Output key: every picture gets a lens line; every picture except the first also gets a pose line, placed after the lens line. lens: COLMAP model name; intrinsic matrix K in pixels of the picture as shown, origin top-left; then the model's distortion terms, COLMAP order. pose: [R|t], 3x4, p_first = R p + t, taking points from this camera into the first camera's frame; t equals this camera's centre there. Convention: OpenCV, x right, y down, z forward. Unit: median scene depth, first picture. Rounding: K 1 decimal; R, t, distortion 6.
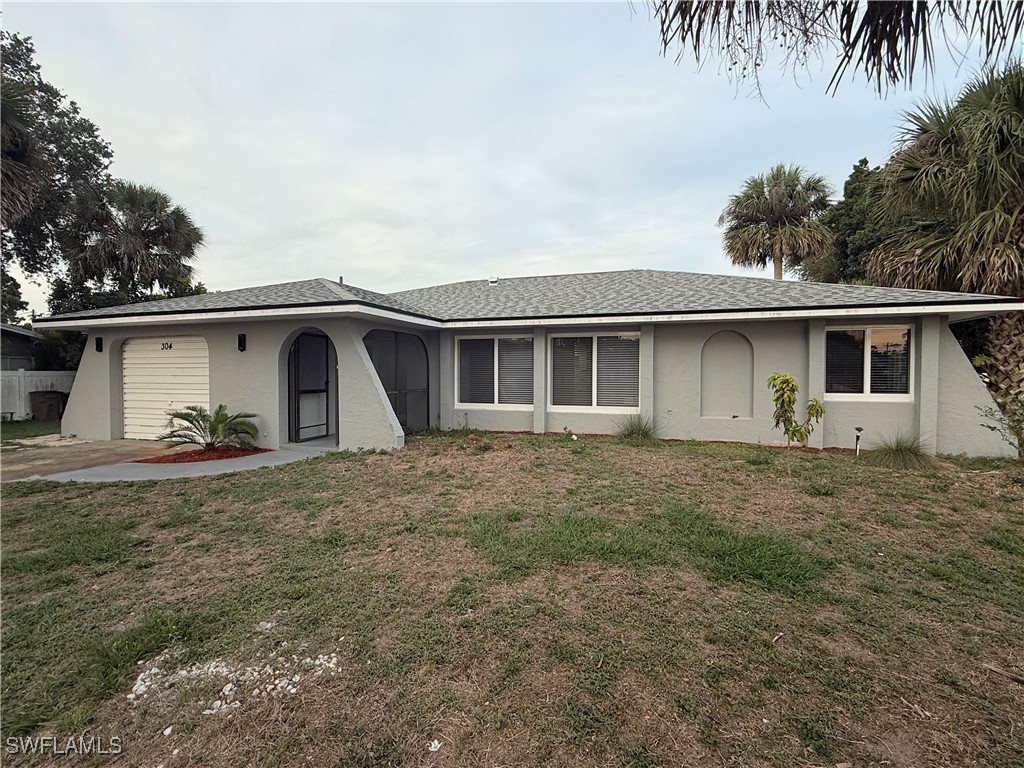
lens RADIAL K [[513.1, 0, 512.2], [0, 513.1, 383.1], [0, 0, 1]] dist [0.000452, 0.000266]
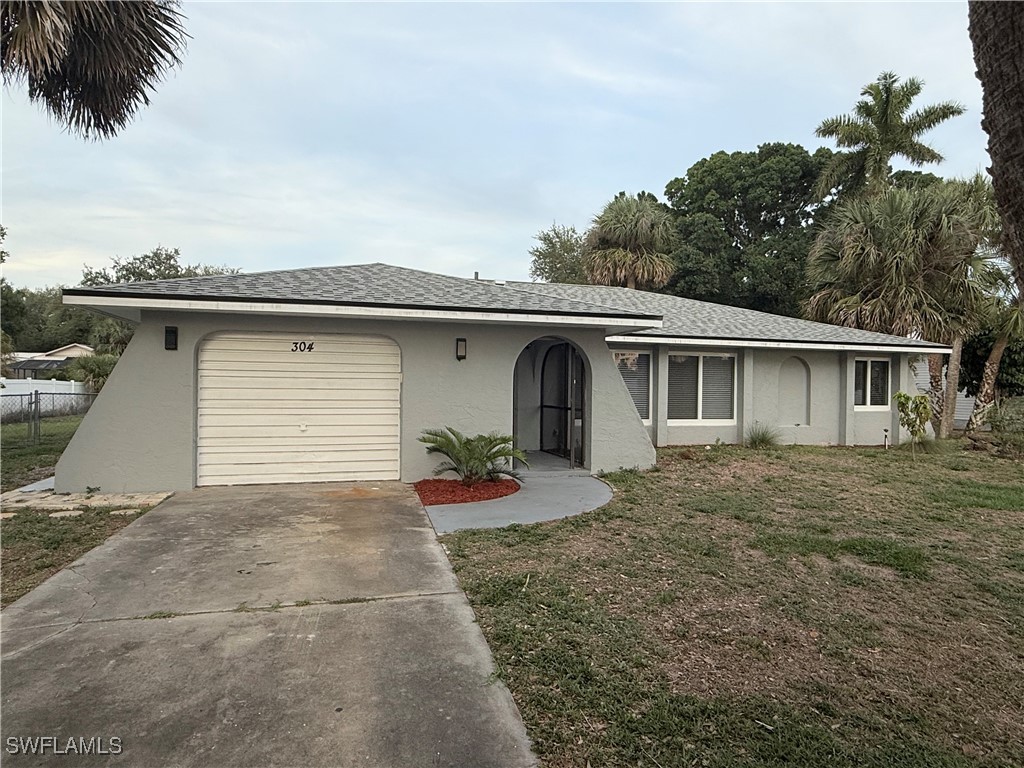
lens RADIAL K [[630.9, 0, 512.3], [0, 630.9, 391.1], [0, 0, 1]] dist [-0.003687, -0.000737]
pose [[0.810604, 0.004629, 0.585577, -0.960786], [-0.003005, 0.999988, -0.003744, -0.009440], [-0.585587, 0.001276, 0.810608, 0.139350]]
